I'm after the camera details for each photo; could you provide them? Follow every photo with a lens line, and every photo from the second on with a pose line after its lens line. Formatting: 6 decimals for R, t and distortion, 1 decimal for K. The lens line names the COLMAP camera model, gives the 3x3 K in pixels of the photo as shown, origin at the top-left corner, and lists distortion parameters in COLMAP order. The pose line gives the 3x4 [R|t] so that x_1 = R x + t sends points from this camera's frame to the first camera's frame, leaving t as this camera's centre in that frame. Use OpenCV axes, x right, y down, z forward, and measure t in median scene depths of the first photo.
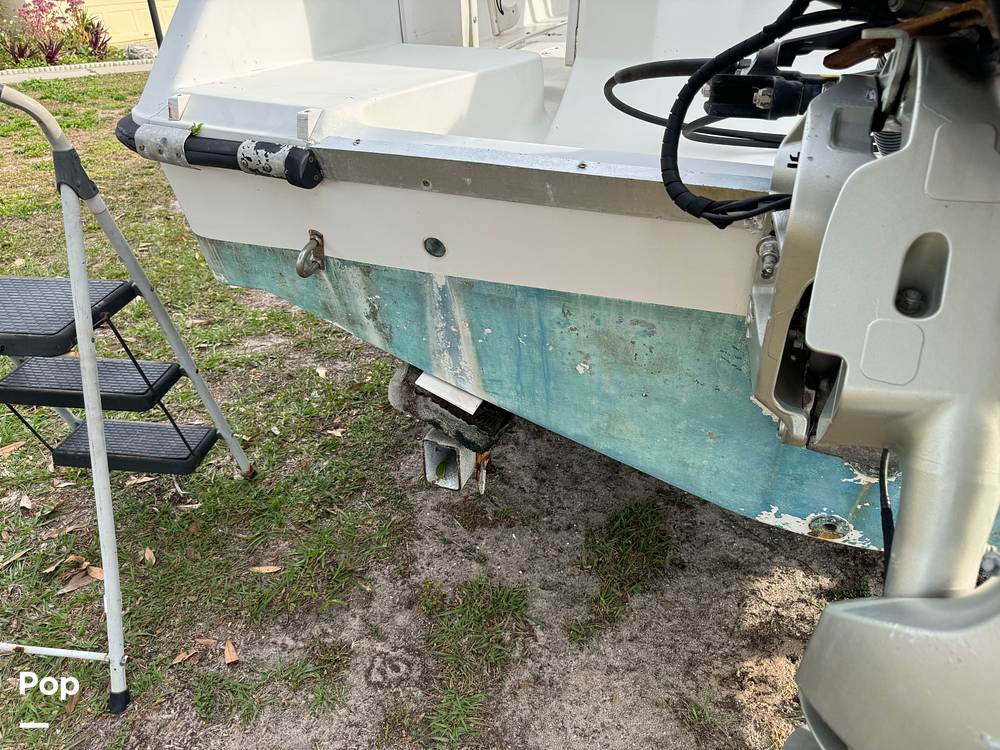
lens RADIAL K [[710.8, 0, 509.0], [0, 710.8, 379.3], [0, 0, 1]] dist [0.015946, -0.033014]
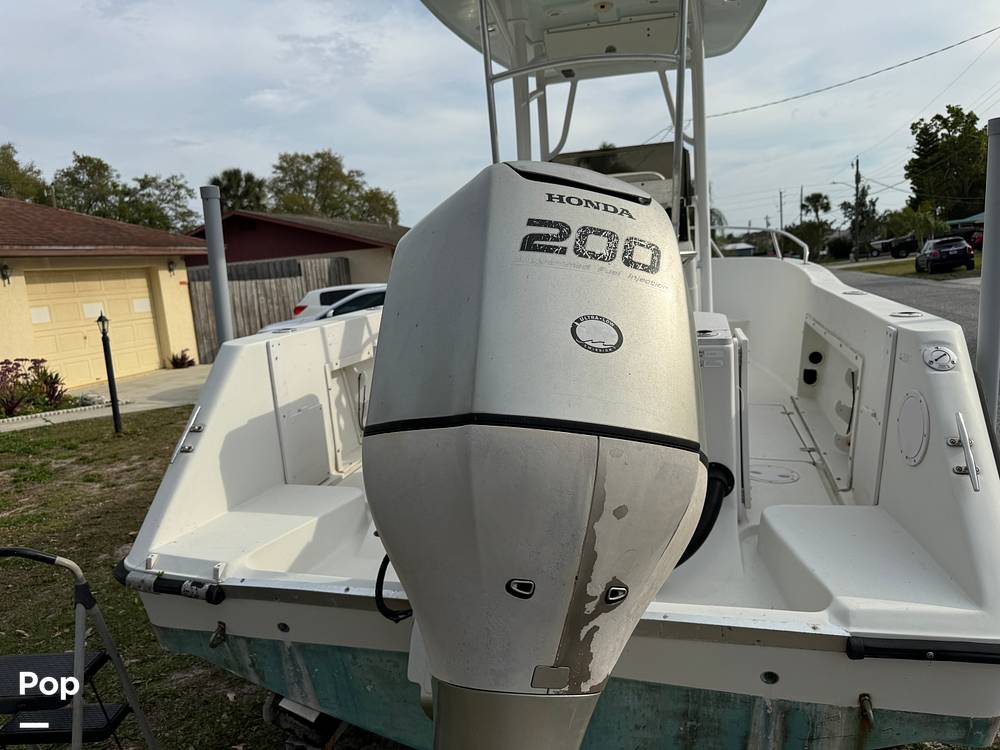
lens RADIAL K [[710.8, 0, 494.5], [0, 710.8, 378.3], [0, 0, 1]] dist [0.015946, -0.033014]
pose [[0.994688, -0.063798, 0.080781, 0.244534], [0.089696, 0.922212, -0.376138, -0.023487], [-0.050501, 0.381385, 0.923036, -0.739769]]
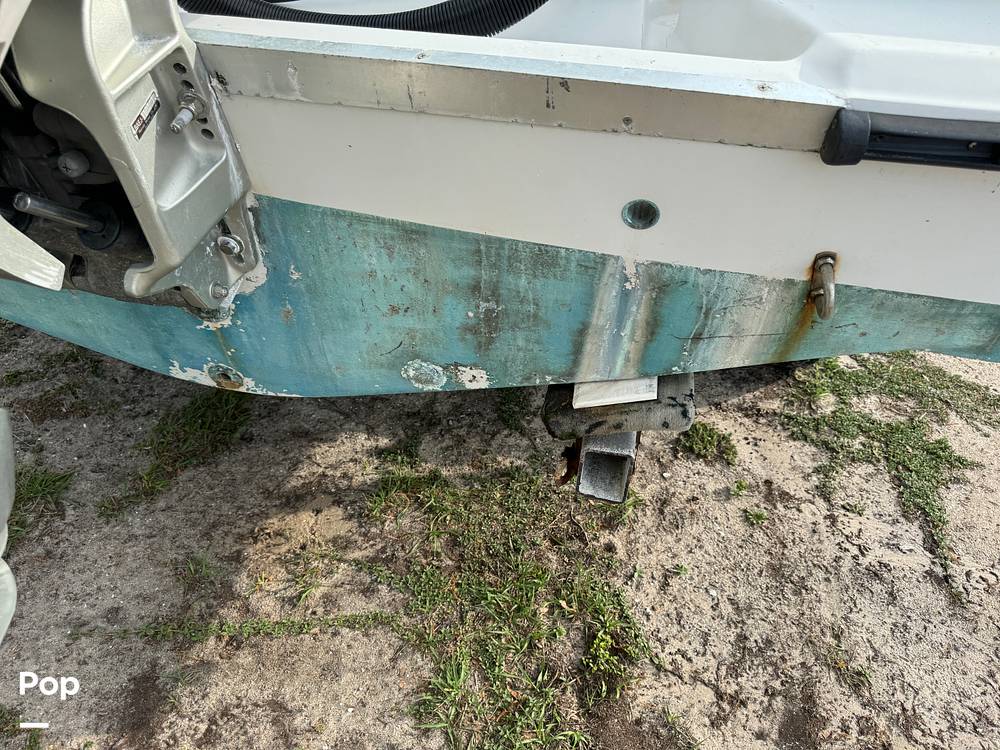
lens RADIAL K [[710.8, 0, 501.9], [0, 710.8, 374.0], [0, 0, 1]] dist [0.015946, -0.033014]
pose [[0.985530, -0.066776, 0.155796, 0.538207], [0.048354, 0.991695, 0.119178, 0.075220], [-0.162461, -0.109920, 0.980573, -0.075564]]
